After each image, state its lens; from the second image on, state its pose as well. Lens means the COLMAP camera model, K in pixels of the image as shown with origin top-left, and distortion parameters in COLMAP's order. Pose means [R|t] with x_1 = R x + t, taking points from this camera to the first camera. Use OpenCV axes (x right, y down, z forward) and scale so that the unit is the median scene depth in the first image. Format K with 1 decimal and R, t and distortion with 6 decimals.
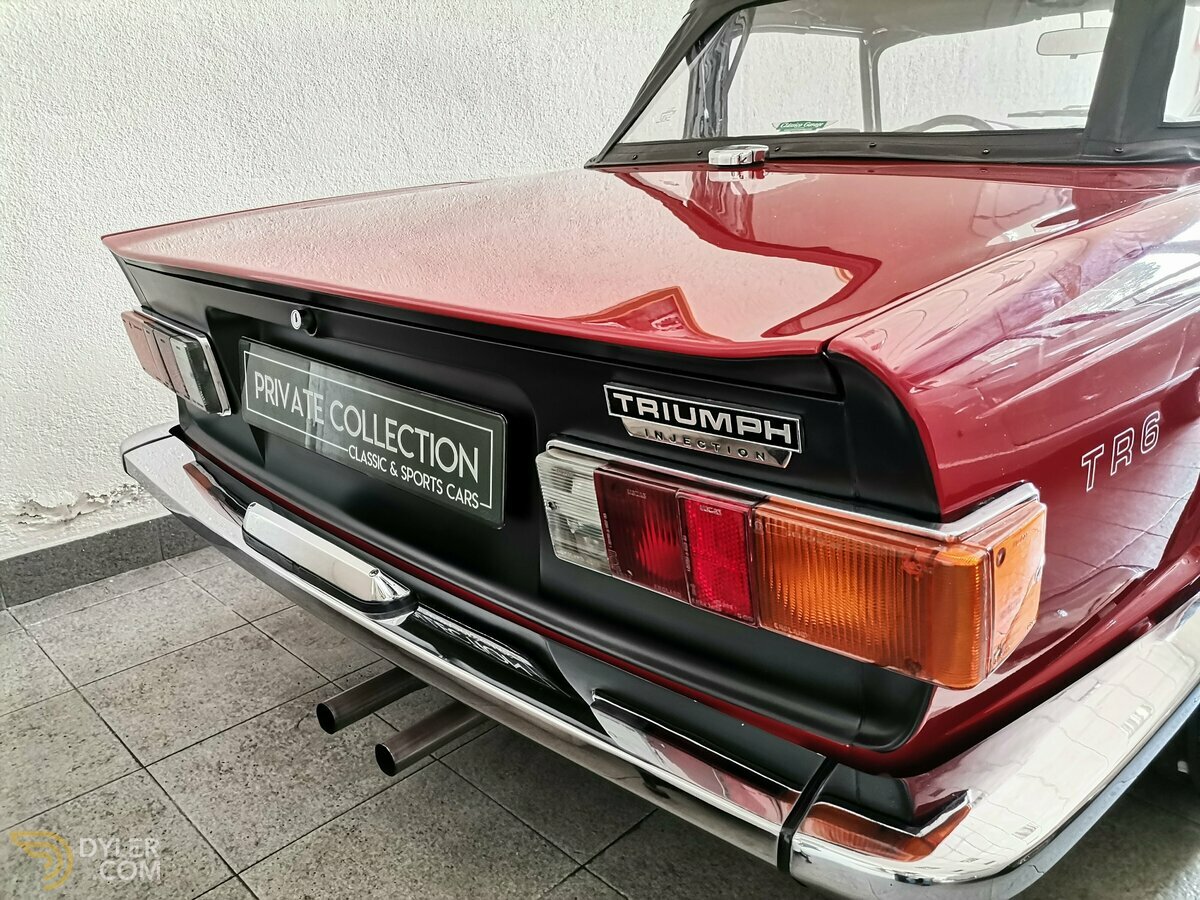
lens RADIAL K [[910.7, 0, 600.4], [0, 910.7, 452.2], [0, 0, 1]] dist [0.023326, -0.011348]
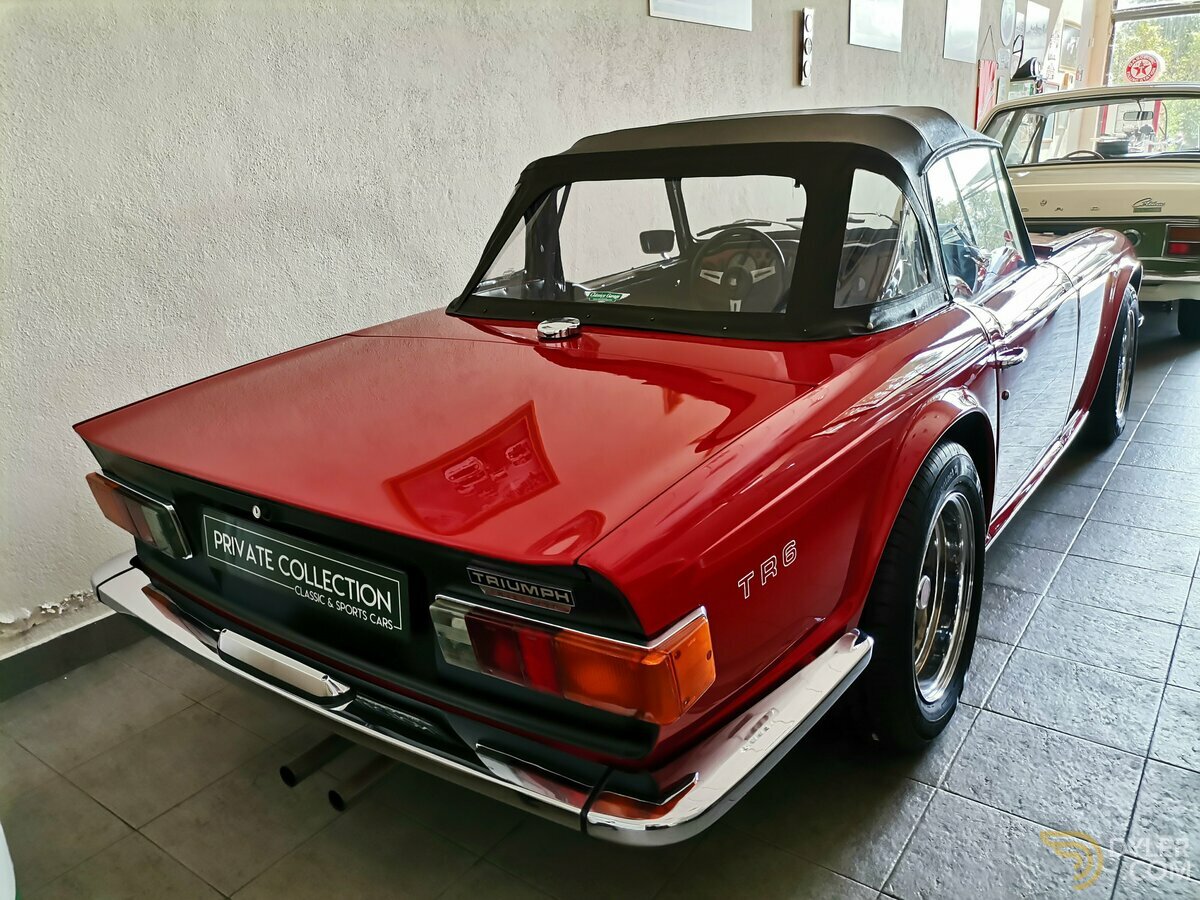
lens RADIAL K [[910.7, 0, 604.9], [0, 910.7, 452.2], [0, 0, 1]] dist [0.023326, -0.011348]
pose [[0.988521, -0.076966, 0.130006, 0.032504], [0.077762, 0.996971, -0.001047, -0.157879], [-0.129532, 0.011145, 0.991513, -0.438552]]
